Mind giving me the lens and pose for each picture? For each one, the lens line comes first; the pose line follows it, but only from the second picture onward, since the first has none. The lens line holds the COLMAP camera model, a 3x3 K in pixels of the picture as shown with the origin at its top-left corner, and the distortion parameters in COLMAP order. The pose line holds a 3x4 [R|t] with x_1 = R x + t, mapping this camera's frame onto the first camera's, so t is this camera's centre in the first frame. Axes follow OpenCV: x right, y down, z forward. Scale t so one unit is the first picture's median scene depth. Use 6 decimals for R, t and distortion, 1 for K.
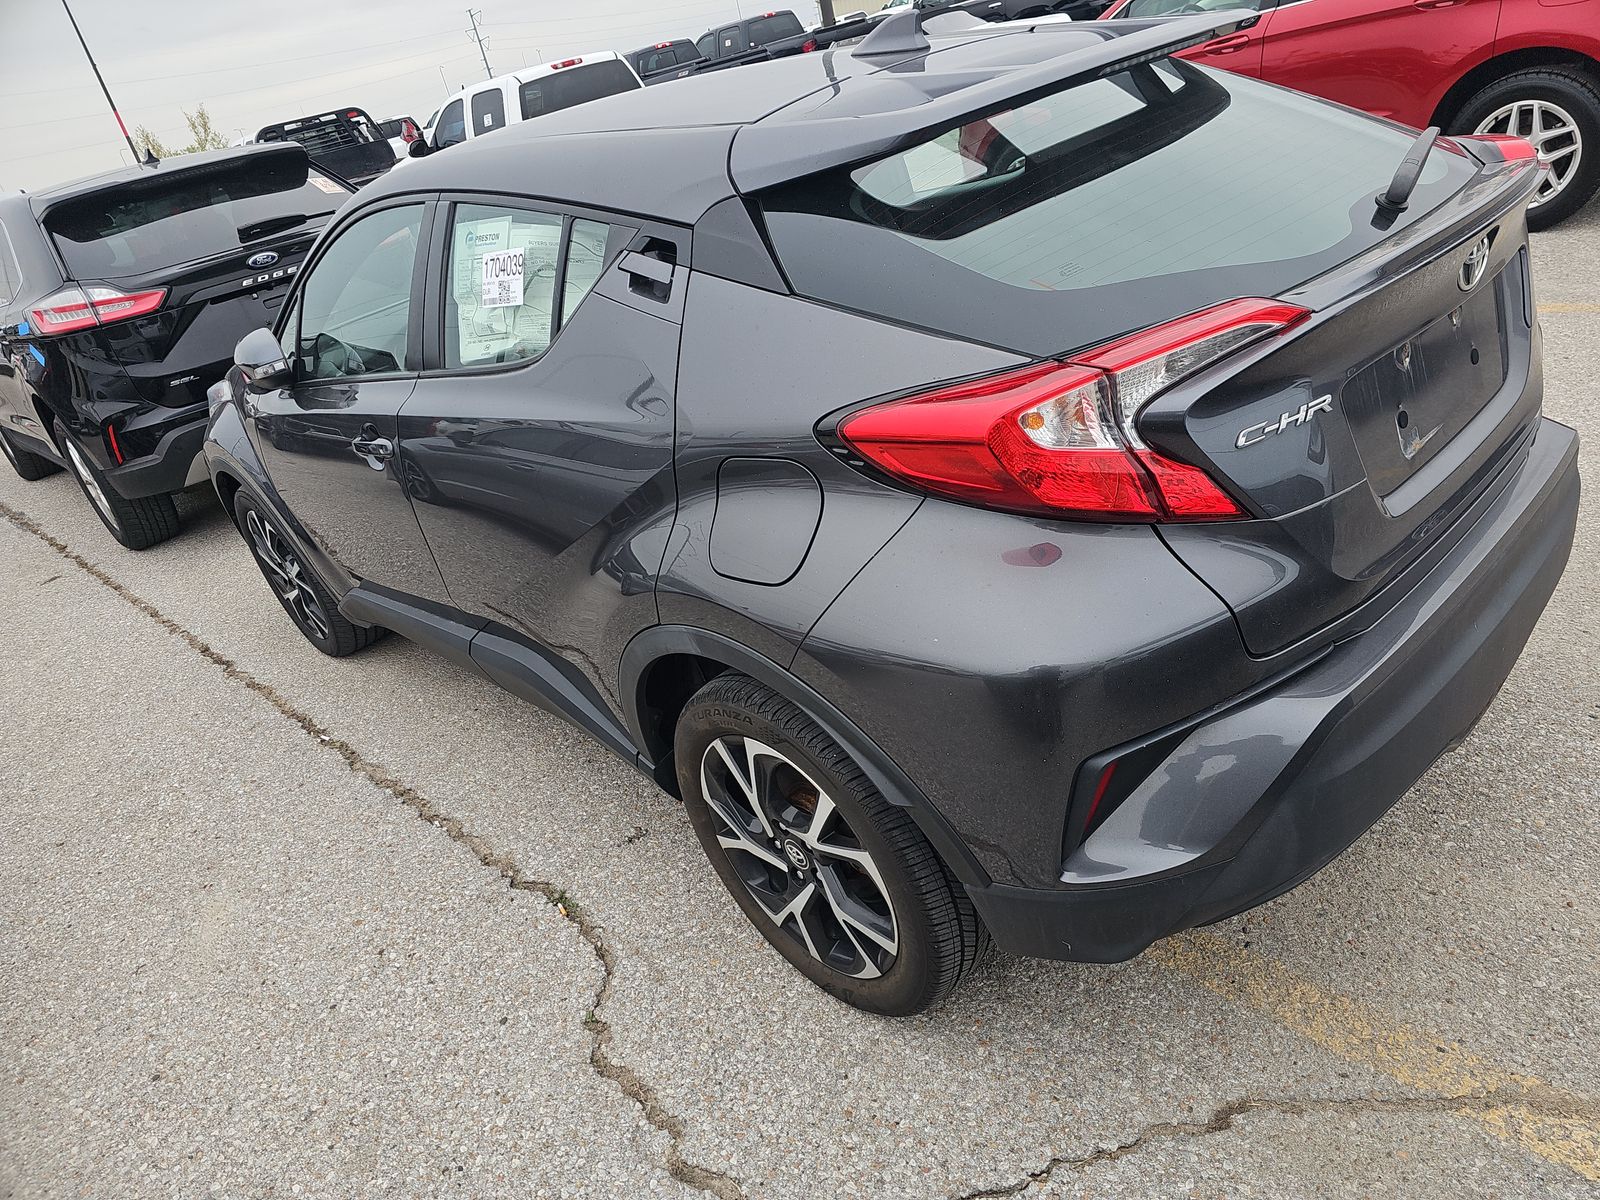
lens RADIAL K [[1068.3, 0, 819.6], [0, 1068.3, 603.4], [0, 0, 1]] dist [0.063184, -0.060416]
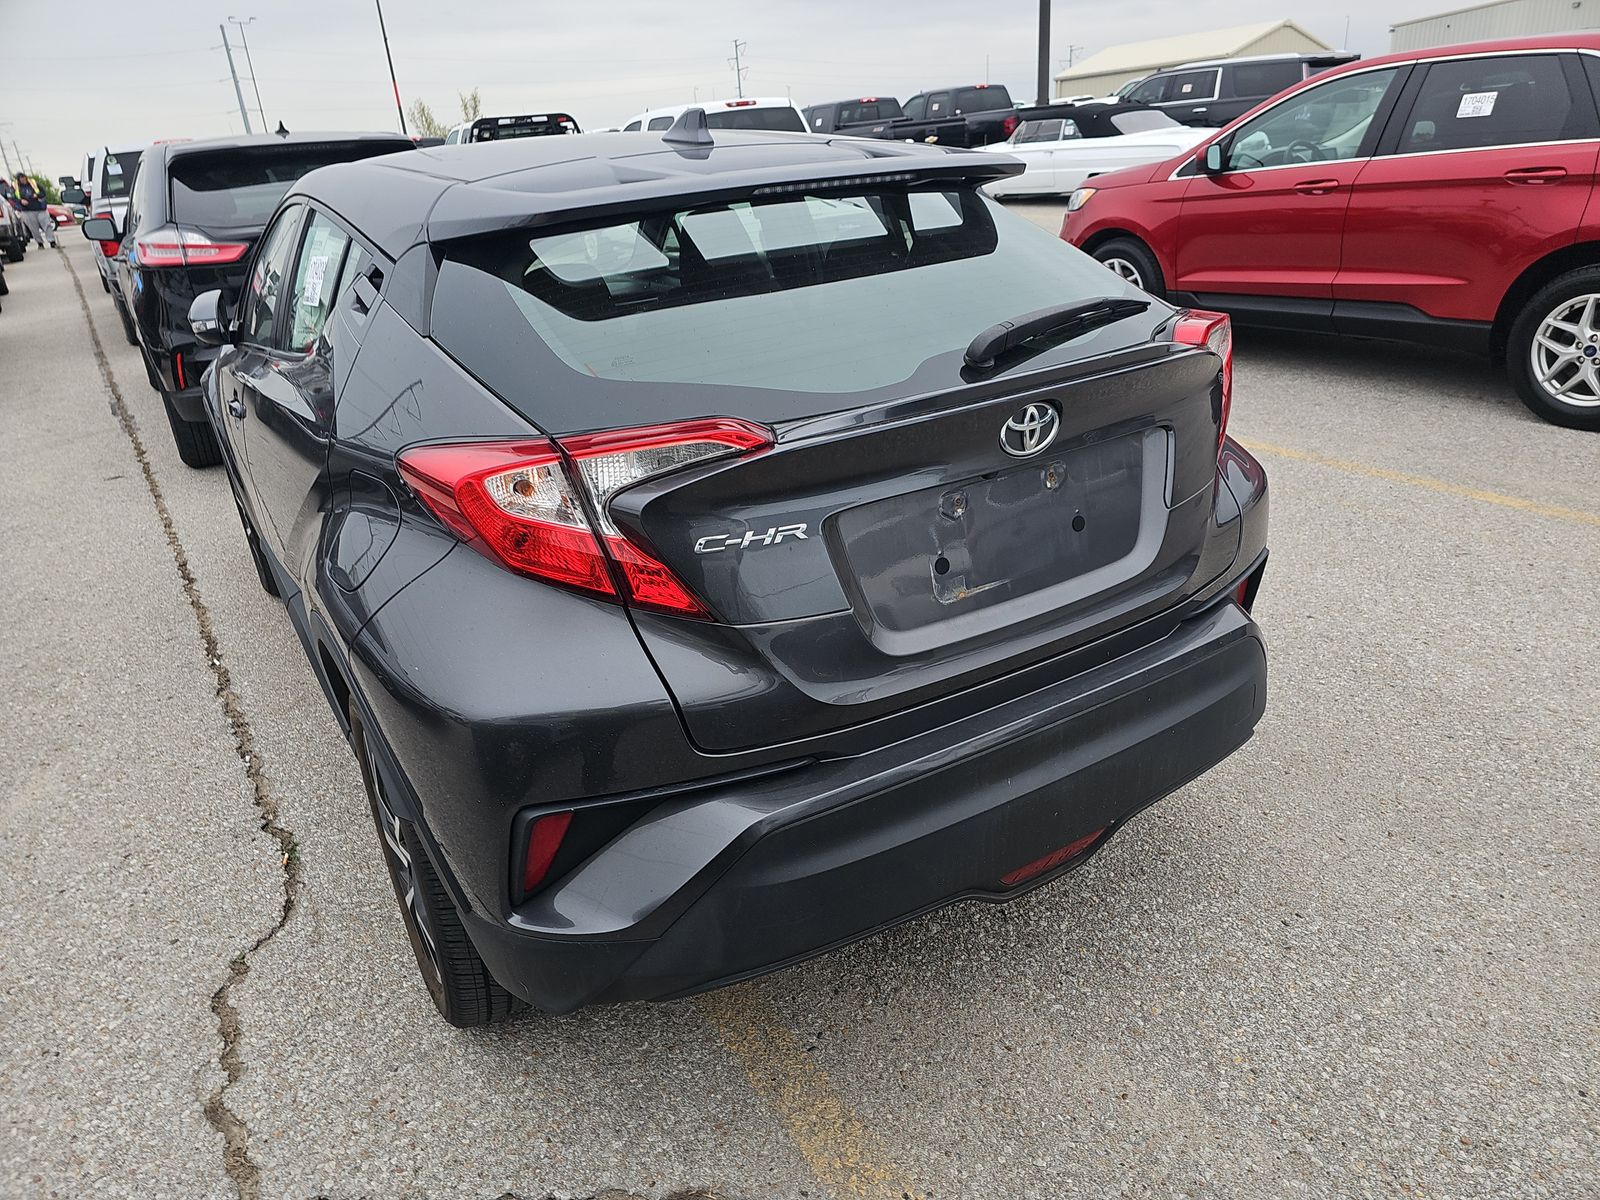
lens RADIAL K [[1064.9, 0, 802.8], [0, 1064.9, 602.8], [0, 0, 1]] dist [0.064030, -0.065340]
pose [[0.967034, 0.214296, -0.137556, 0.372470], [-0.219838, 0.975183, -0.026263, -0.053211], [0.128514, 0.055637, 0.990146, -0.014245]]
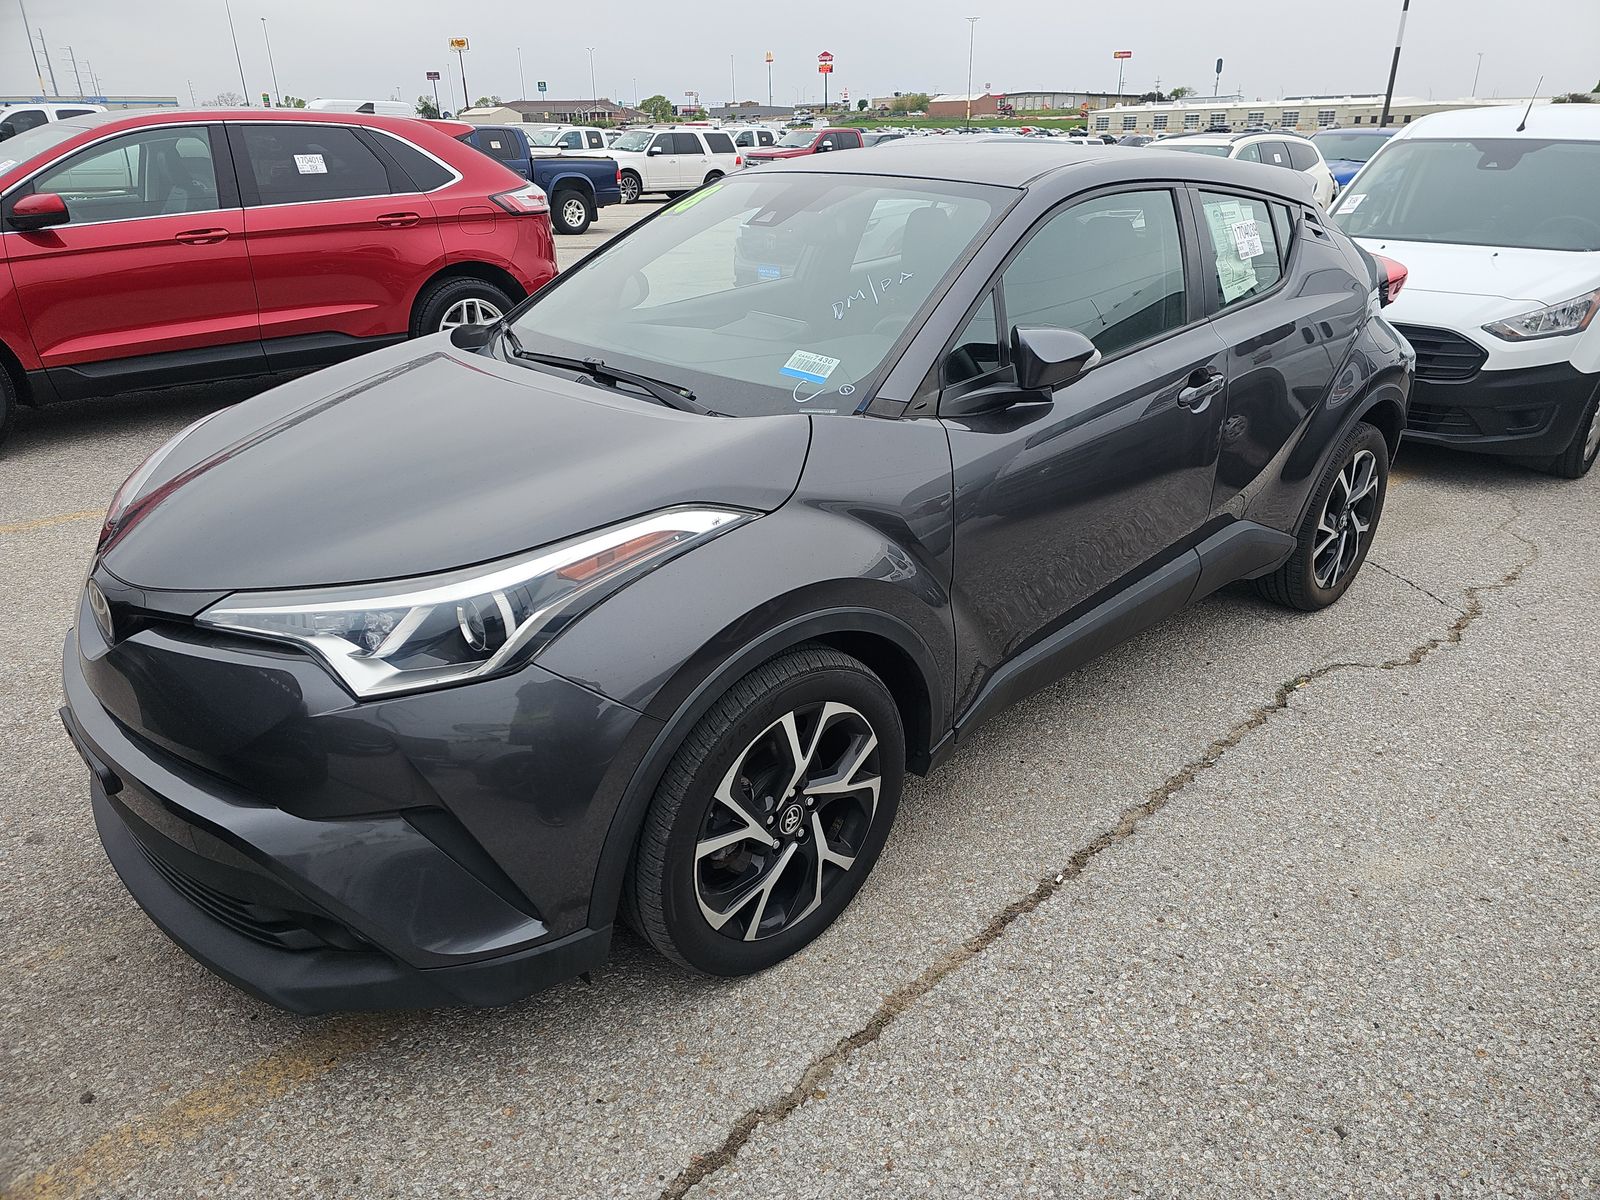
lens RADIAL K [[1064.9, 0, 802.8], [0, 1064.9, 602.8], [0, 0, 1]] dist [0.064030, -0.065340]
pose [[0.000844, -0.190294, 0.981727, -1.670474], [0.457620, 0.872974, 0.168820, -0.355530], [-0.889147, 0.449116, 0.087819, 1.477036]]
